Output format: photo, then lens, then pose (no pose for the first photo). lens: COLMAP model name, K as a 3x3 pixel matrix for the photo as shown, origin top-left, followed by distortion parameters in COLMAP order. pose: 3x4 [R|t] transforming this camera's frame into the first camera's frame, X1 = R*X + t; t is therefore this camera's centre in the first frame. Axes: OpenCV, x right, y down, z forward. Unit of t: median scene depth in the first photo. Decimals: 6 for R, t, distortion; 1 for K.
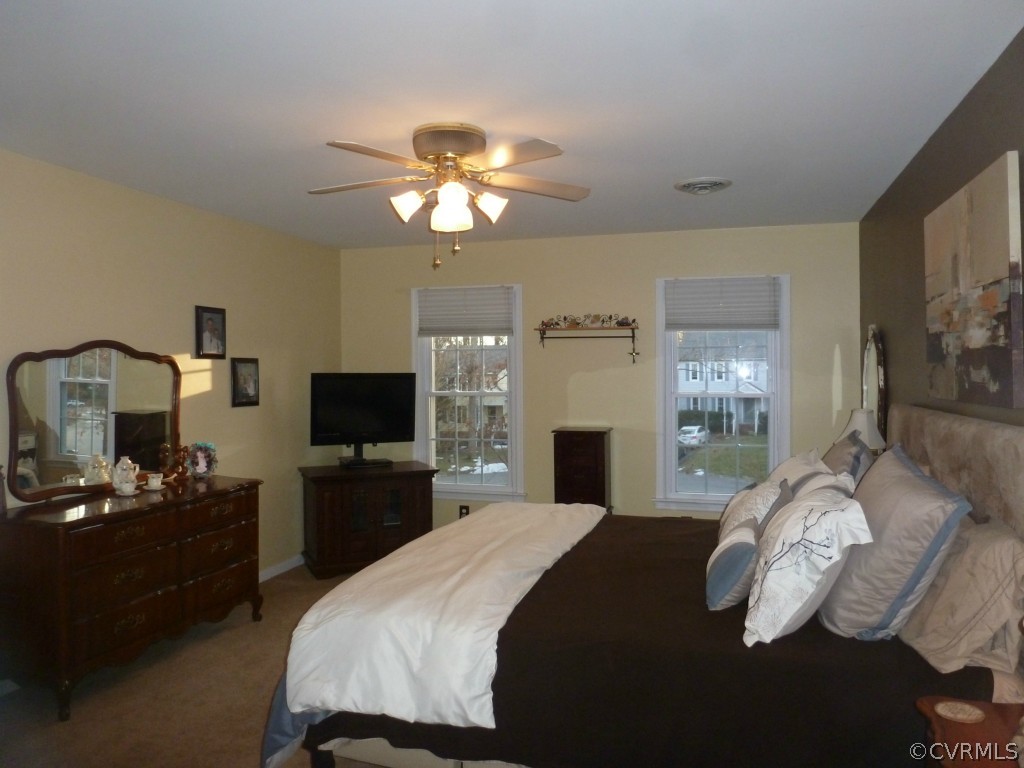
lens RADIAL K [[744.4, 0, 515.9], [0, 744.4, 381.1], [0, 0, 1]] dist [-0.035144, 0.000783]
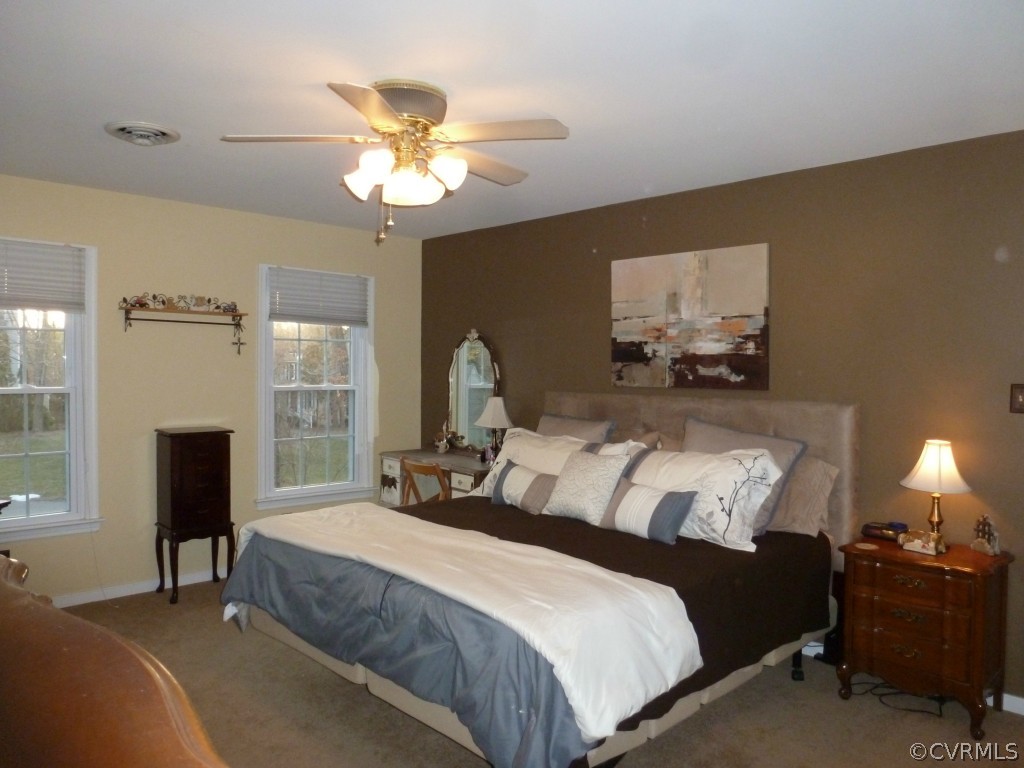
lens RADIAL K [[744.4, 0, 516.2], [0, 744.4, 383.2], [0, 0, 1]] dist [-0.035144, 0.000783]
pose [[0.499088, -0.008396, 0.866510, -0.457399], [-0.003060, 0.999930, 0.011451, 0.000386], [-0.866546, -0.008366, 0.499028, 0.252982]]
